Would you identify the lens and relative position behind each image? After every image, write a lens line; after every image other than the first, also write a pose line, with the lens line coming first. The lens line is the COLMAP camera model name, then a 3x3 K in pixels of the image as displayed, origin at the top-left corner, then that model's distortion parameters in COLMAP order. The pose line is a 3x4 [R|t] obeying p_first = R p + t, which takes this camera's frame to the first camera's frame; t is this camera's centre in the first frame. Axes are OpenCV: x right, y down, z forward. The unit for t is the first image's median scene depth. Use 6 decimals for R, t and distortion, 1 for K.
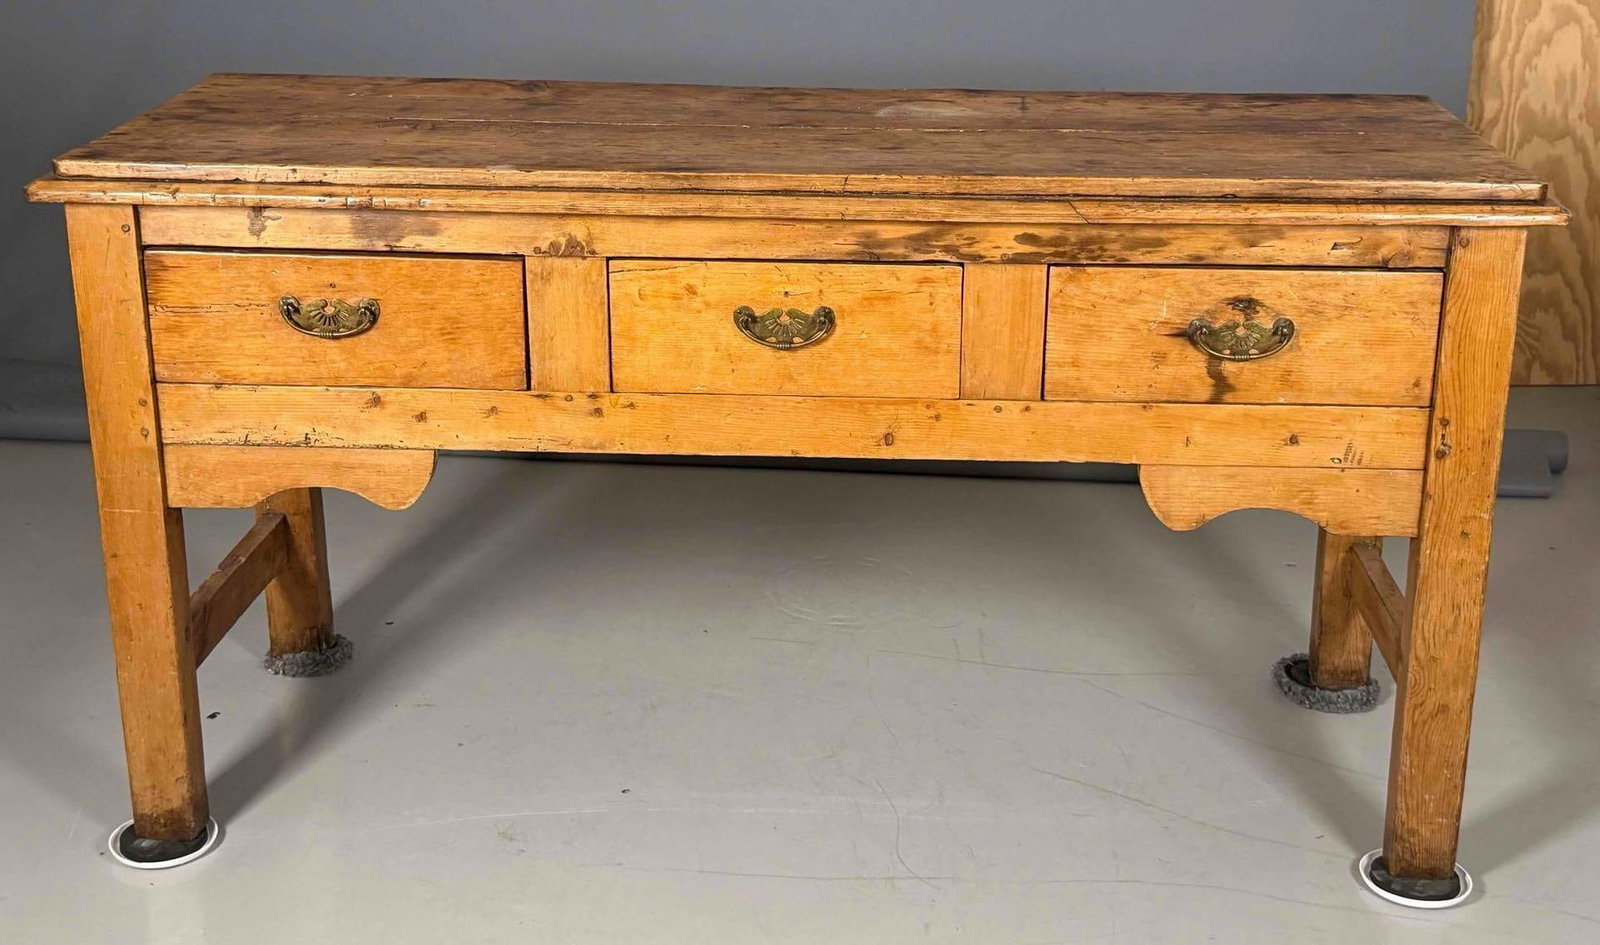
lens RADIAL K [[1730.4, 0, 800.0], [0, 1730.4, 411.4], [0, 0, 1]] dist [0.102241, -0.005704]
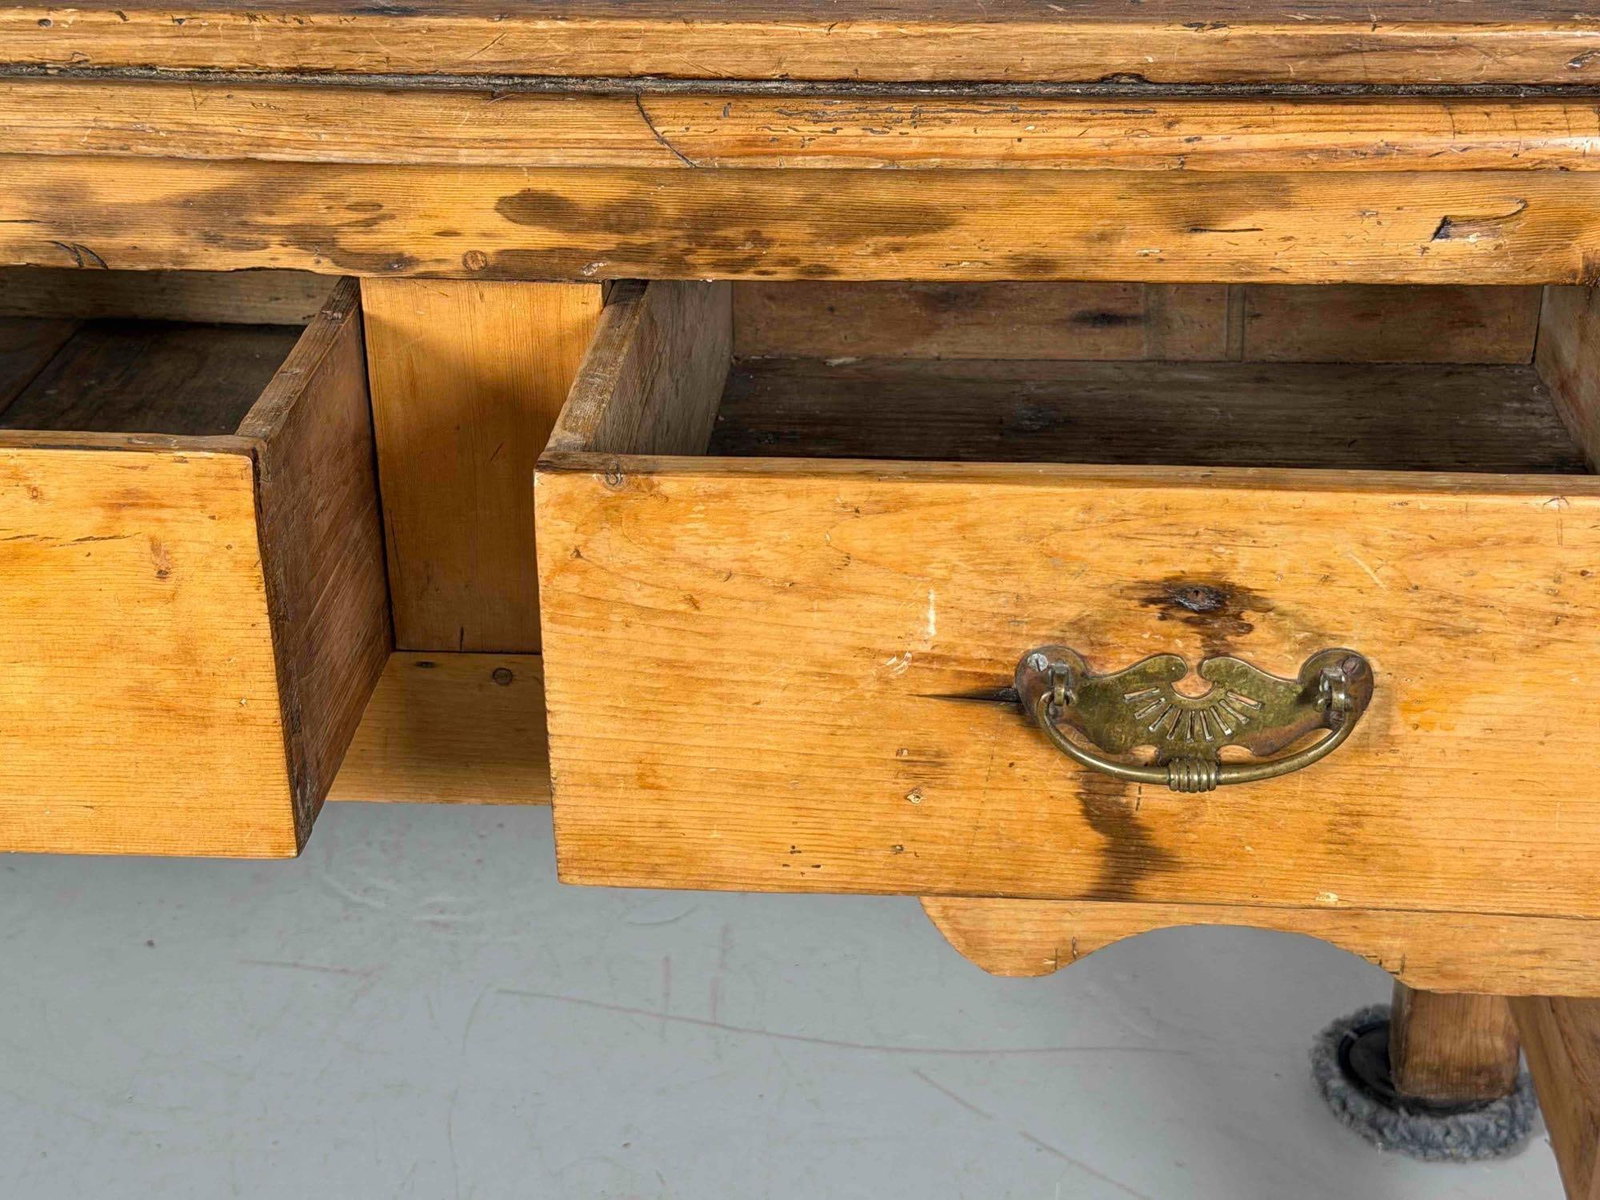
lens RADIAL K [[2229.1, 0, 800.0], [0, 2229.1, 600.0], [0, 0, 1]] dist [0.122545, -0.099883]
pose [[0.999936, -0.005706, -0.009796, 0.187534], [0.007198, 0.987133, 0.159738, -0.094208], [0.008758, -0.159798, 0.987111, 0.564663]]
